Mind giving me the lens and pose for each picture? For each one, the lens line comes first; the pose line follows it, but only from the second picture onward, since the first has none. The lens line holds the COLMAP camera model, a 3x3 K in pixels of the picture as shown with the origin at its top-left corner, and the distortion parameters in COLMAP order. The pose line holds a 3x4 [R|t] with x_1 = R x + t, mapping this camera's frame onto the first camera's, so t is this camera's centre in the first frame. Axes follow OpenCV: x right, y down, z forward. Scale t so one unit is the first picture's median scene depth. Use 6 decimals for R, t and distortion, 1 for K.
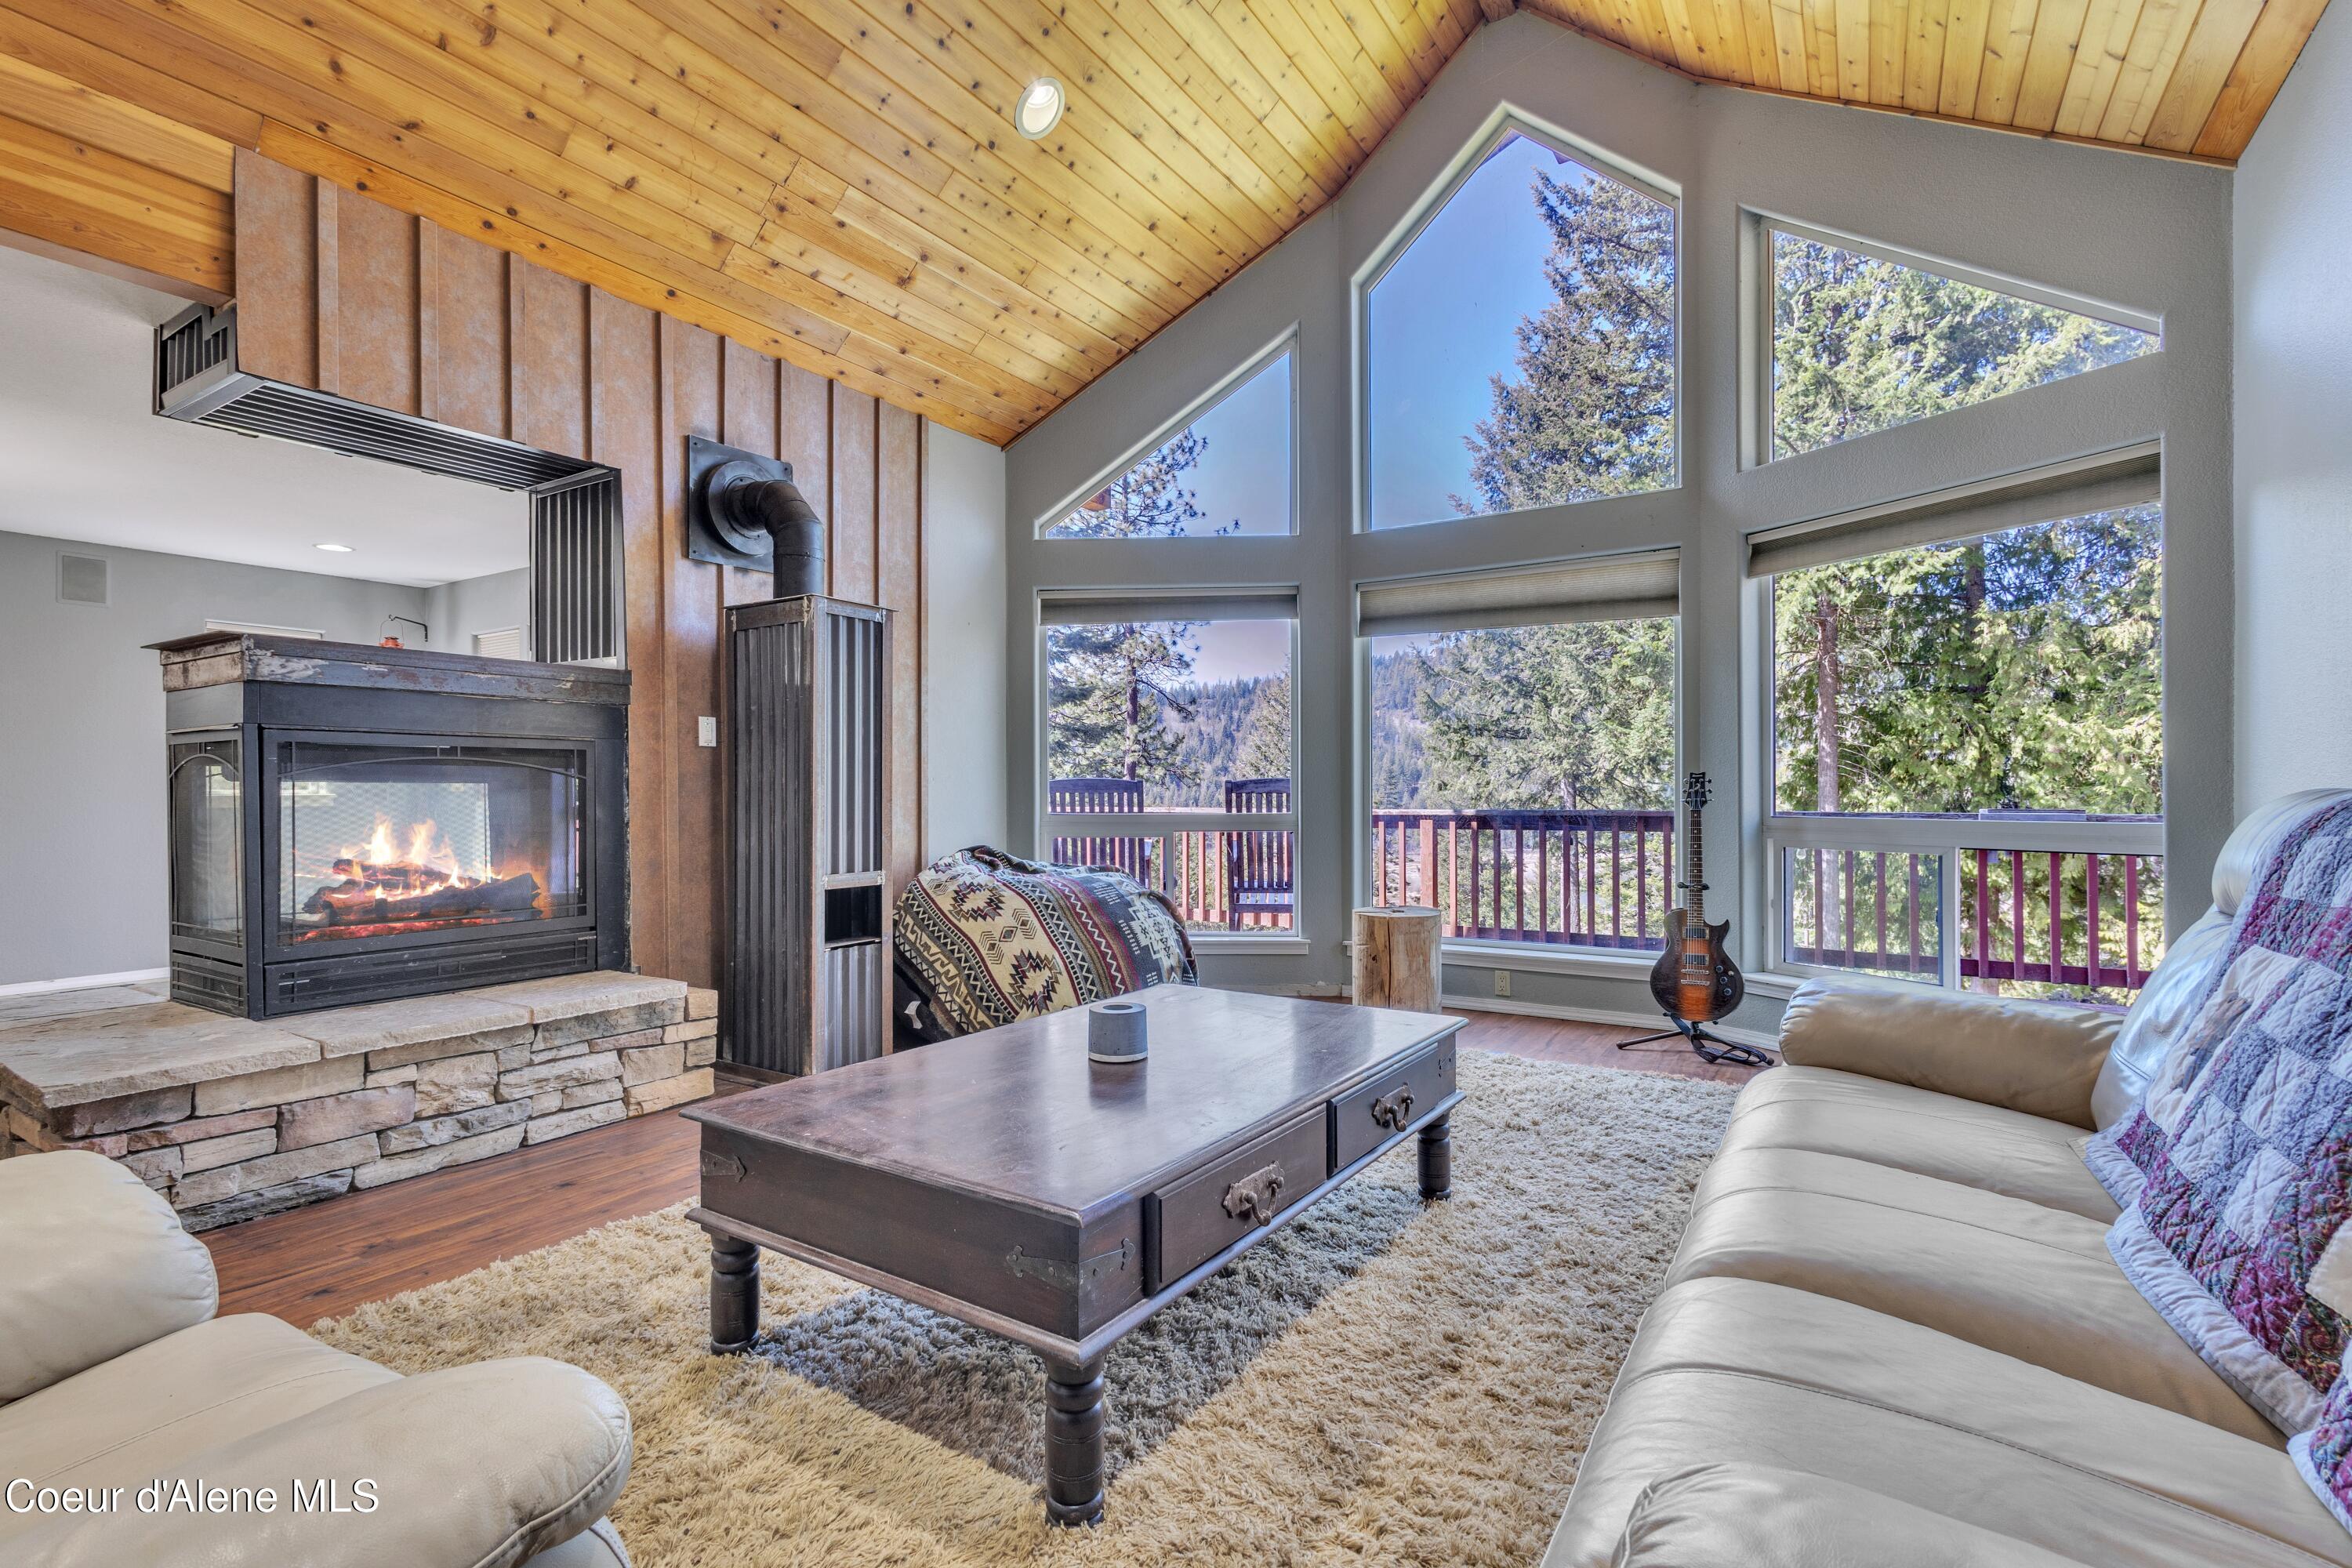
lens RADIAL K [[1088.4, 0, 1175.3], [0, 1088.4, 787.8], [0, 0, 1]] dist [0.013974, -0.003856]
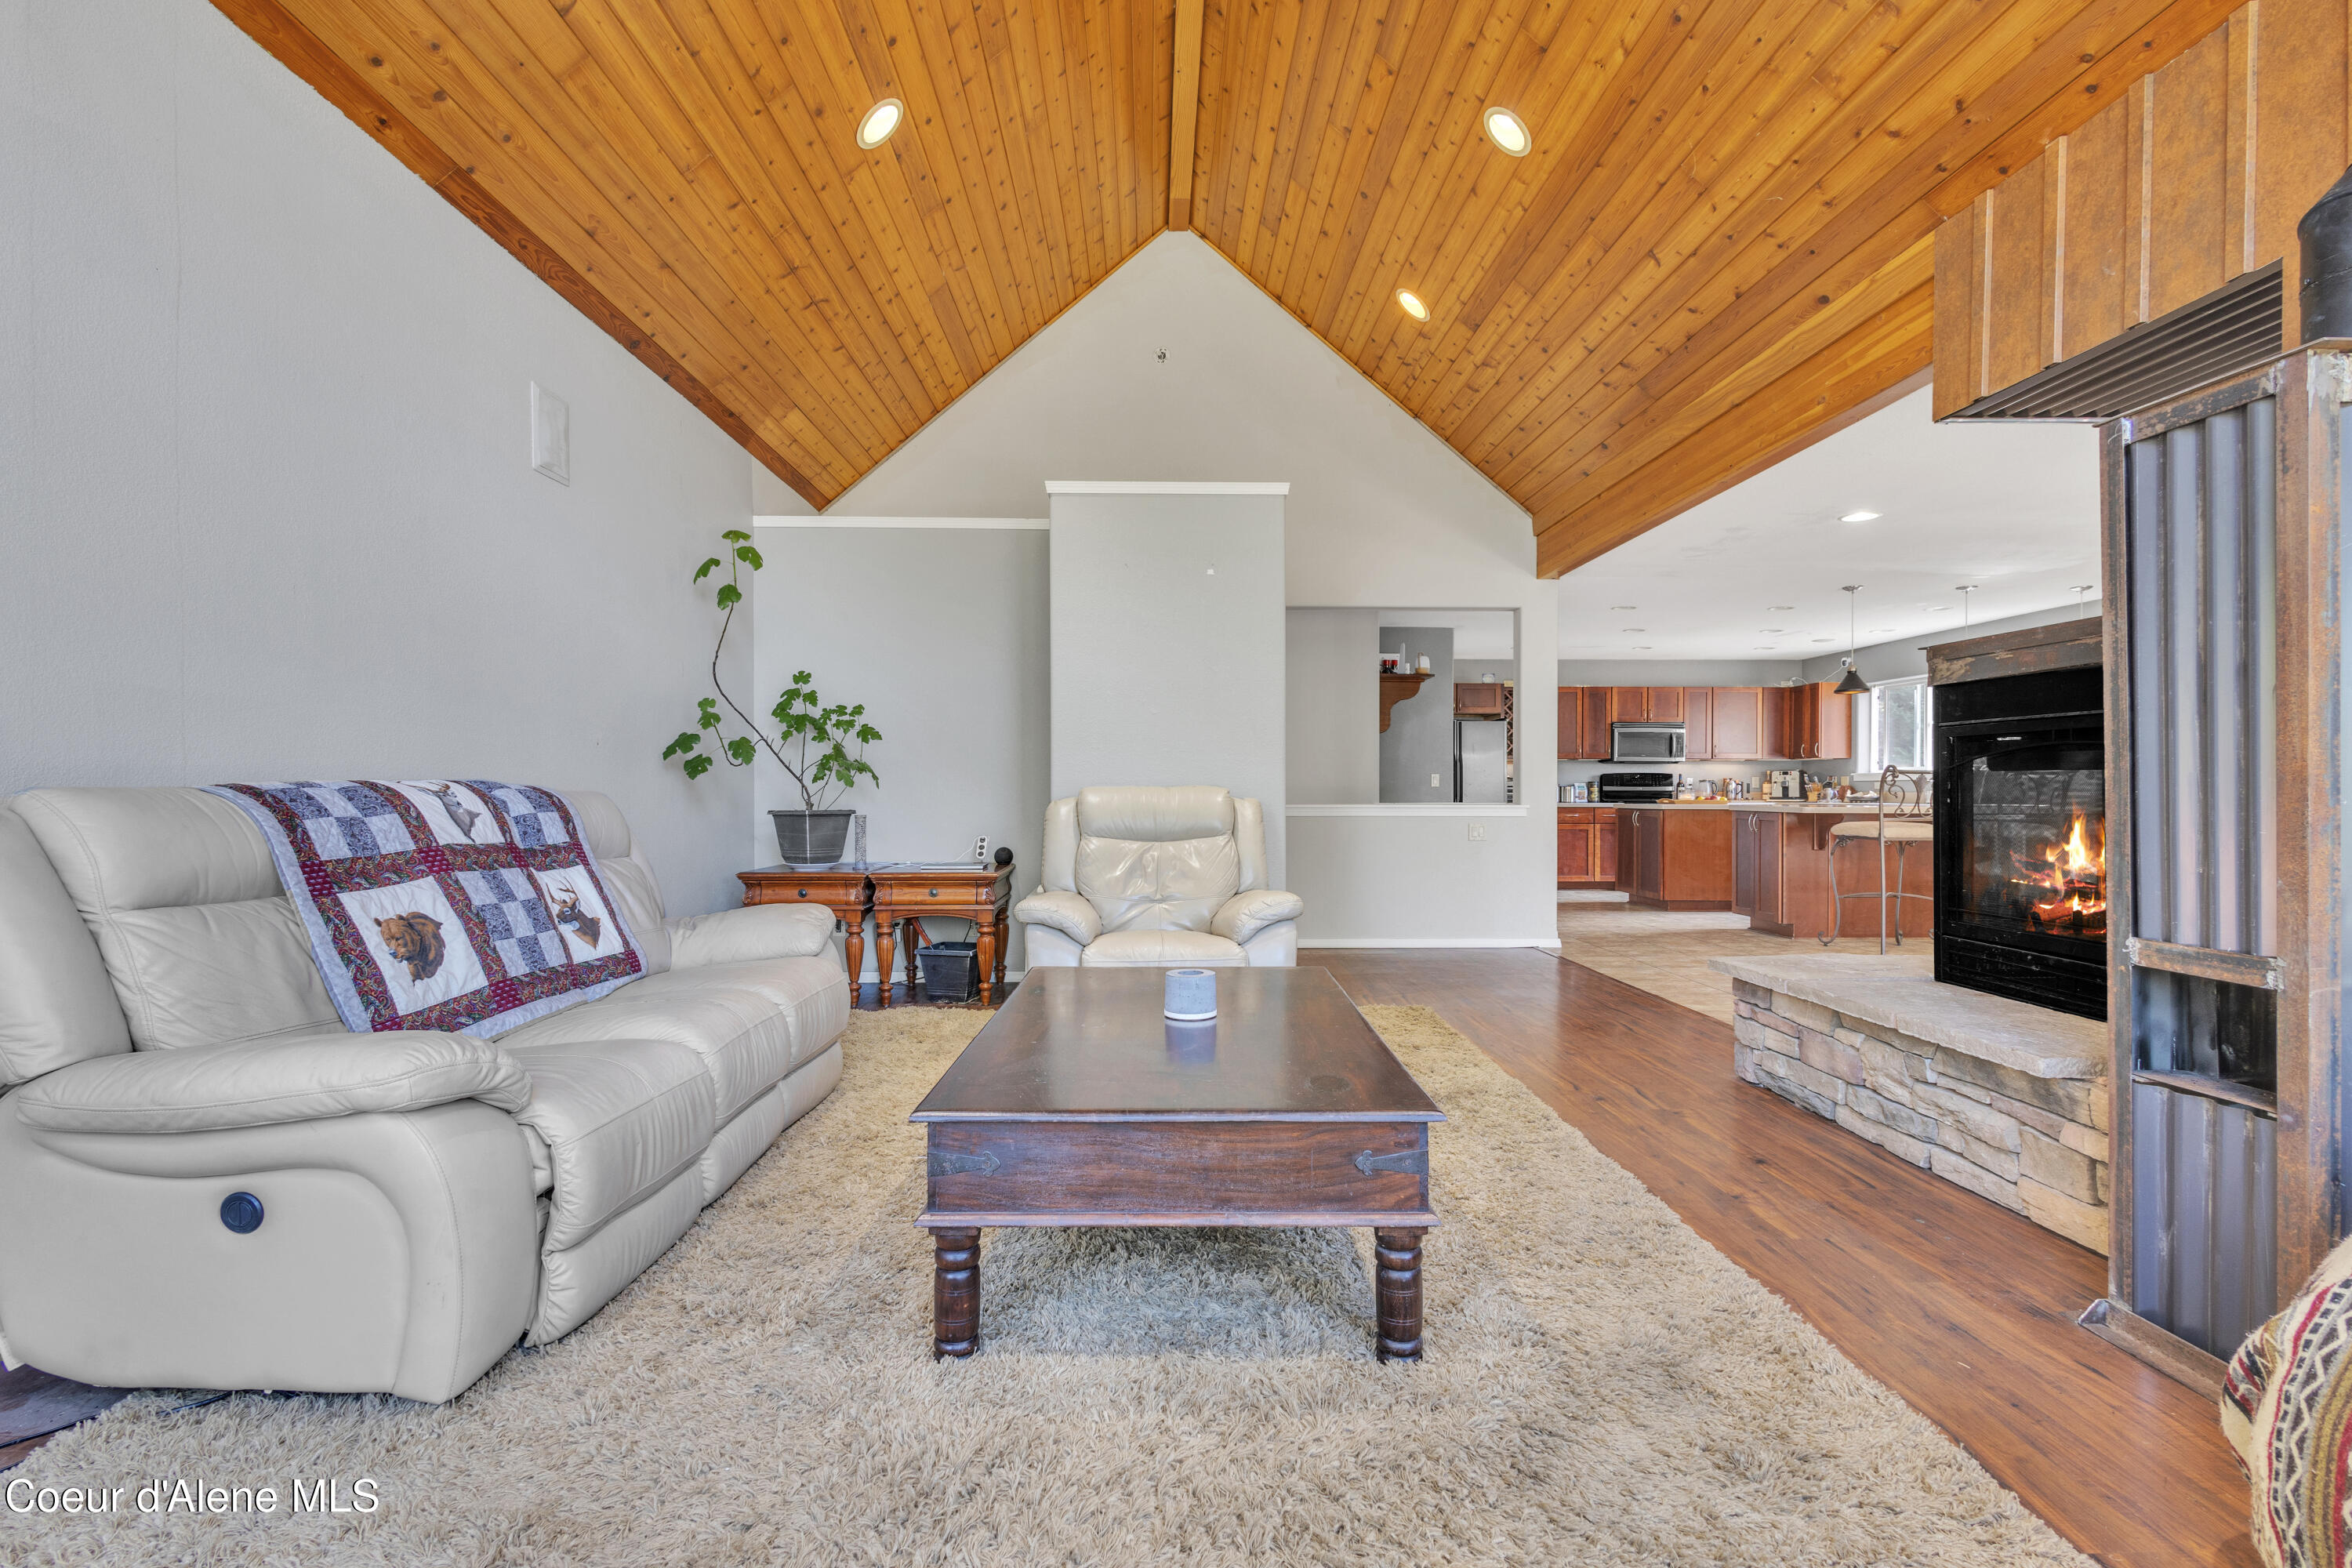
lens RADIAL K [[1096.5, 0, 1179.9], [0, 1096.5, 791.4], [0, 0, 1]] dist [0.023654, -0.006174]
pose [[-0.826679, 0.000633, -0.562673, 0.419788], [0.002508, 0.999994, -0.002560, 0.012393], [0.562668, -0.003528, -0.826676, 1.346574]]
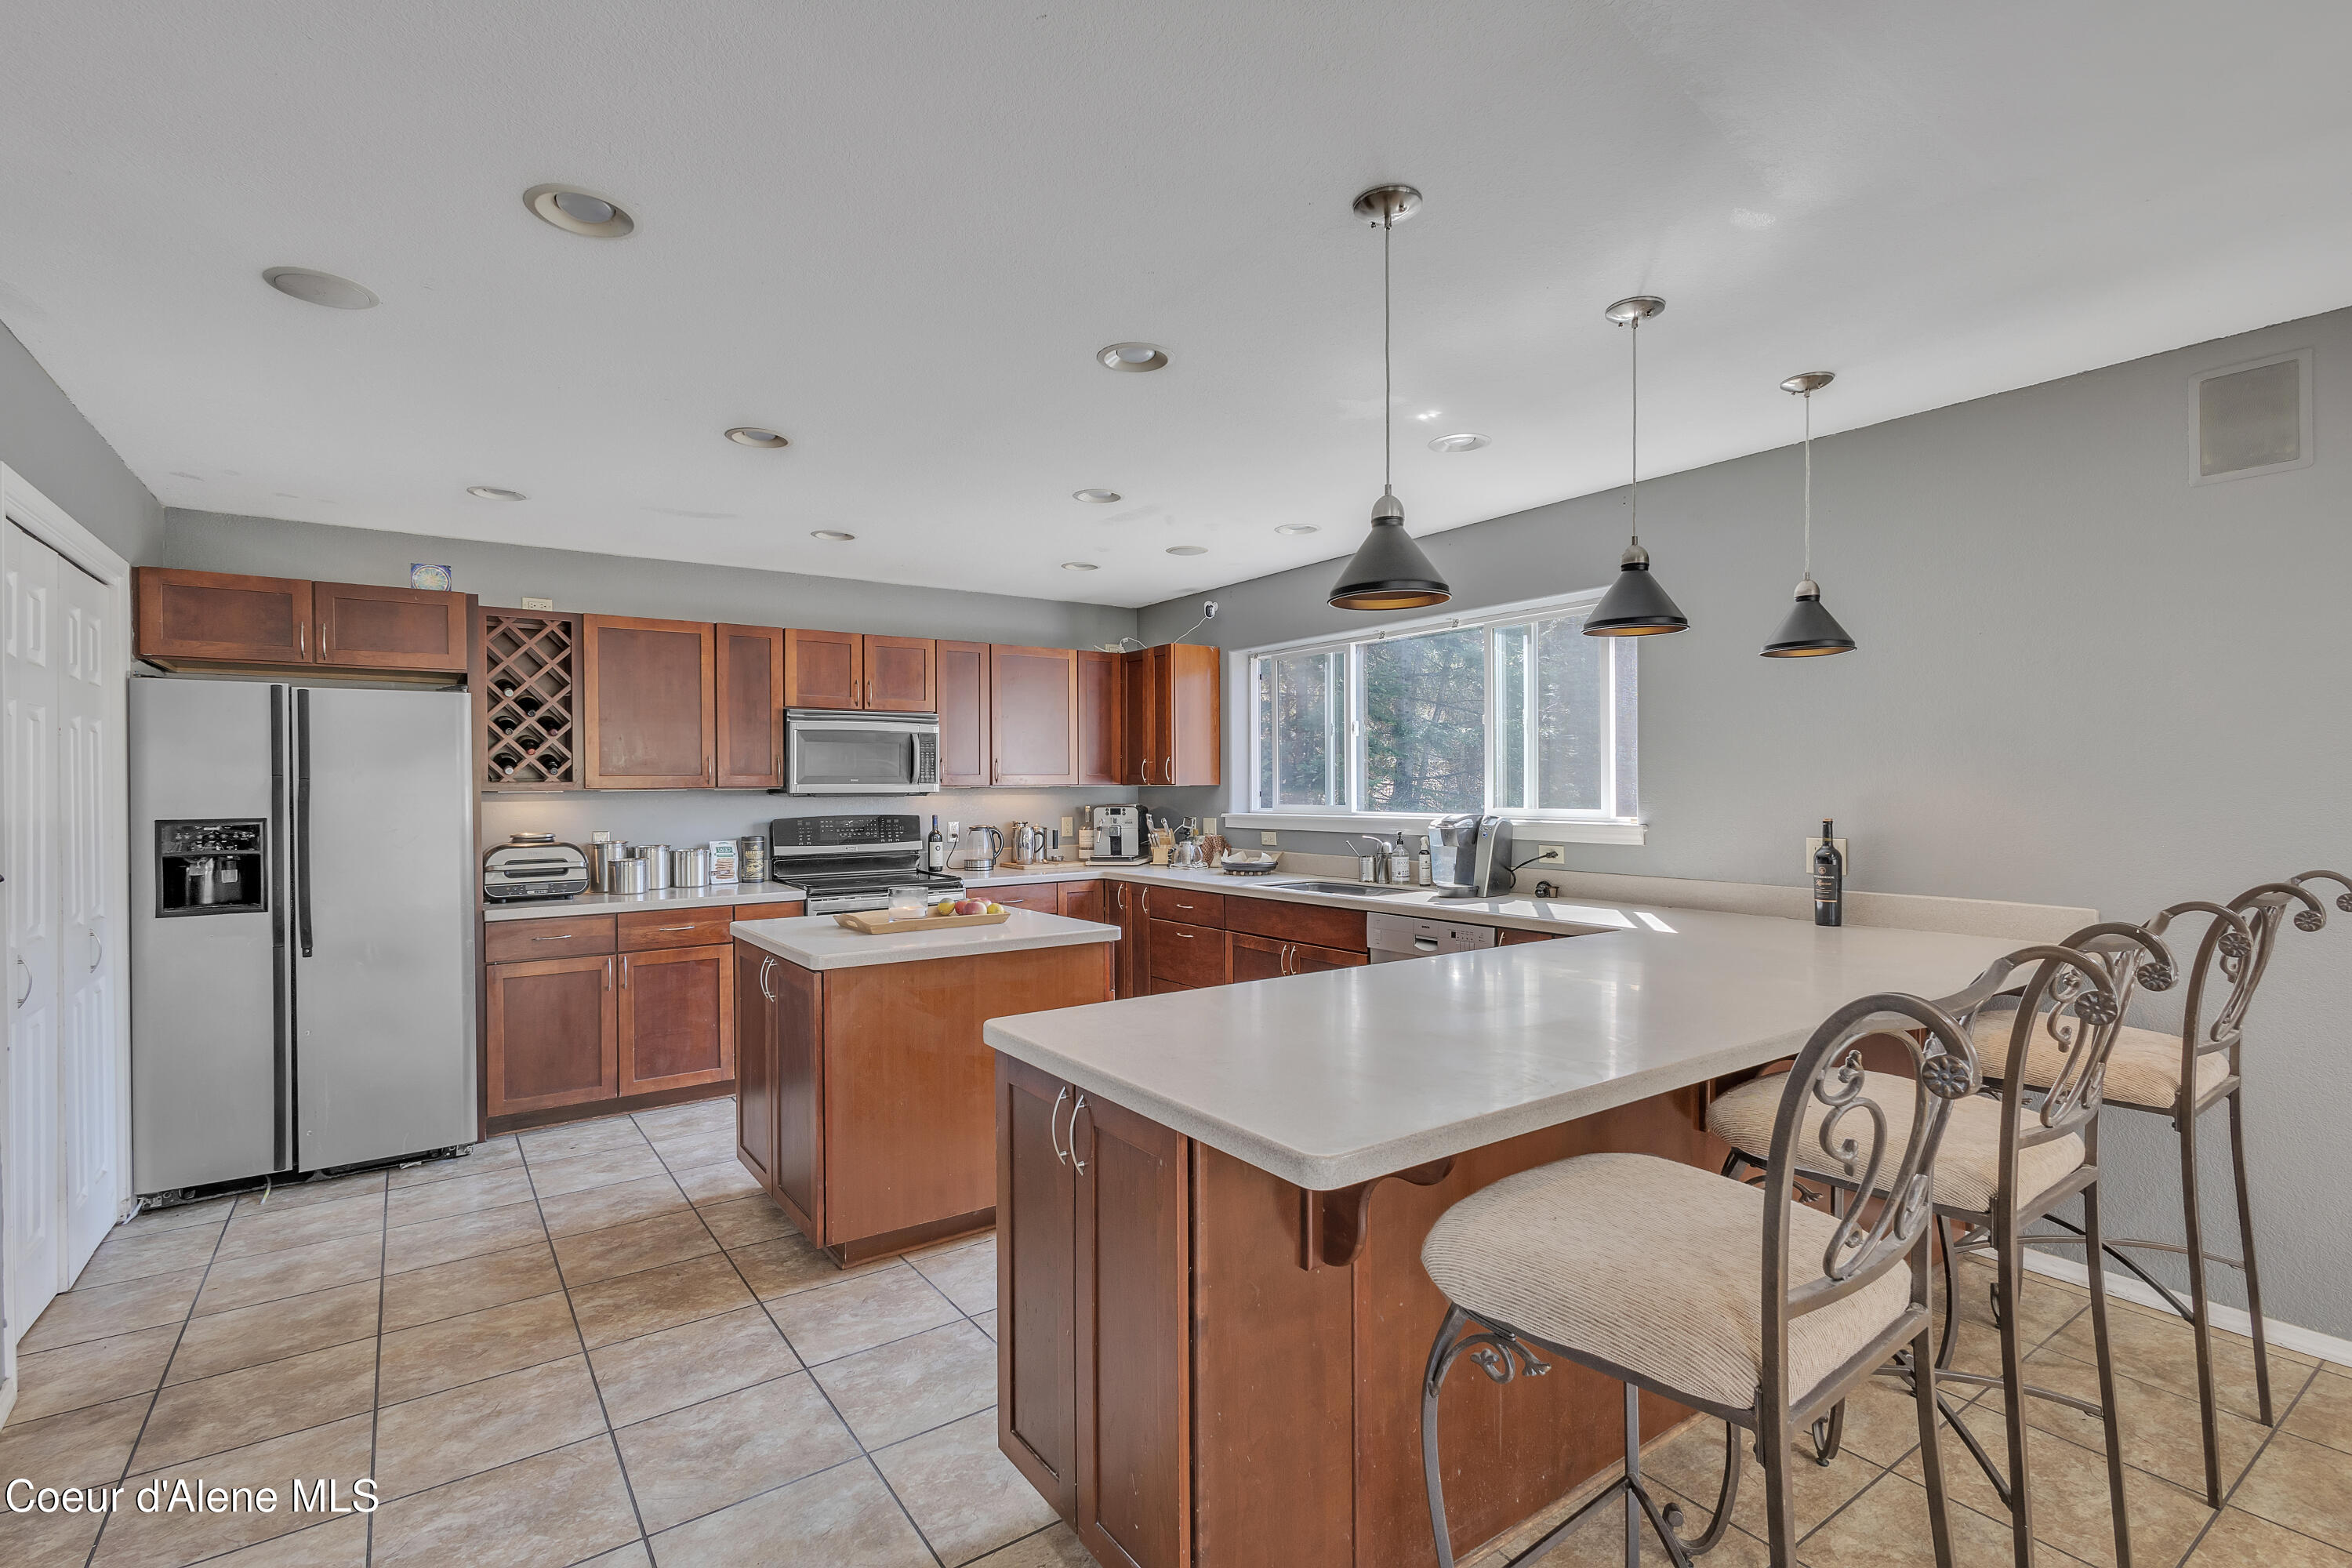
lens RADIAL K [[1088.4, 0, 1175.3], [0, 1088.4, 787.8], [0, 0, 1]] dist [0.013974, -0.003856]
pose [[-0.381551, 0.009147, -0.924302, -1.375764], [0.011021, 0.999925, 0.005346, -0.094093], [0.924282, -0.008147, -0.381623, 0.381898]]
